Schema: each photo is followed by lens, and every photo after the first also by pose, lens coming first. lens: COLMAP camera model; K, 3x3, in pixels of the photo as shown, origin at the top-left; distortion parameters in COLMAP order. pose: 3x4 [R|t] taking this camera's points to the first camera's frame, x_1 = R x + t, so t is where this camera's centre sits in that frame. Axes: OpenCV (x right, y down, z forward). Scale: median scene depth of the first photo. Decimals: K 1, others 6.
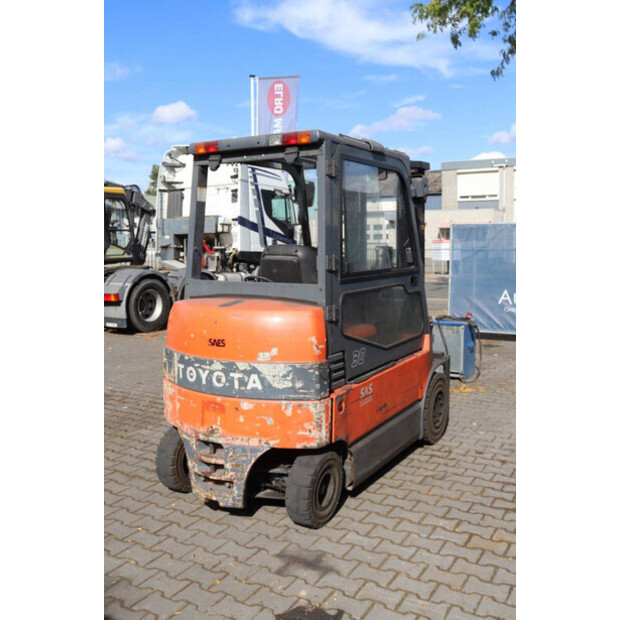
lens RADIAL K [[625.1, 0, 310.0], [0, 625.1, 310.0], [0, 0, 1]] dist [-0.086507, 0.001535]
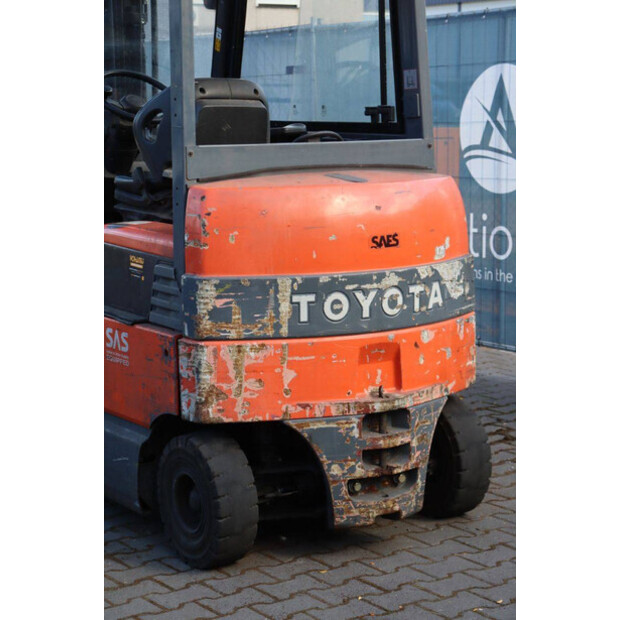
lens RADIAL K [[1485.6, 0, 310.0], [0, 1485.6, 310.0], [0, 0, 1]] dist [0.421117, 0.016877]
pose [[0.425014, -0.129943, 0.895811, -1.461062], [0.111547, 0.989618, 0.090627, -0.019313], [-0.898288, 0.061407, 0.435096, 0.451868]]
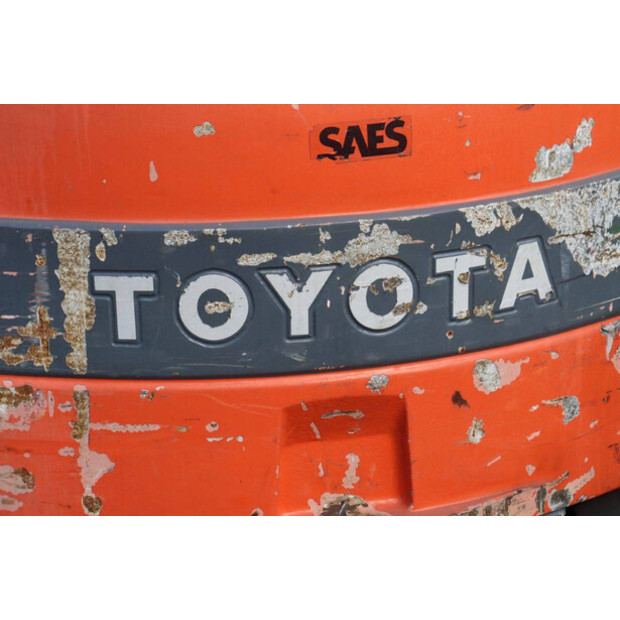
lens RADIAL K [[1485.6, 0, 310.0], [0, 1485.6, 310.0], [0, 0, 1]] dist [0.421117, 0.016877]
pose [[0.709415, -0.224270, 0.668157, -0.537486], [0.095992, 0.969932, 0.223644, -0.010646], [-0.698224, -0.094519, 0.709613, 0.626067]]
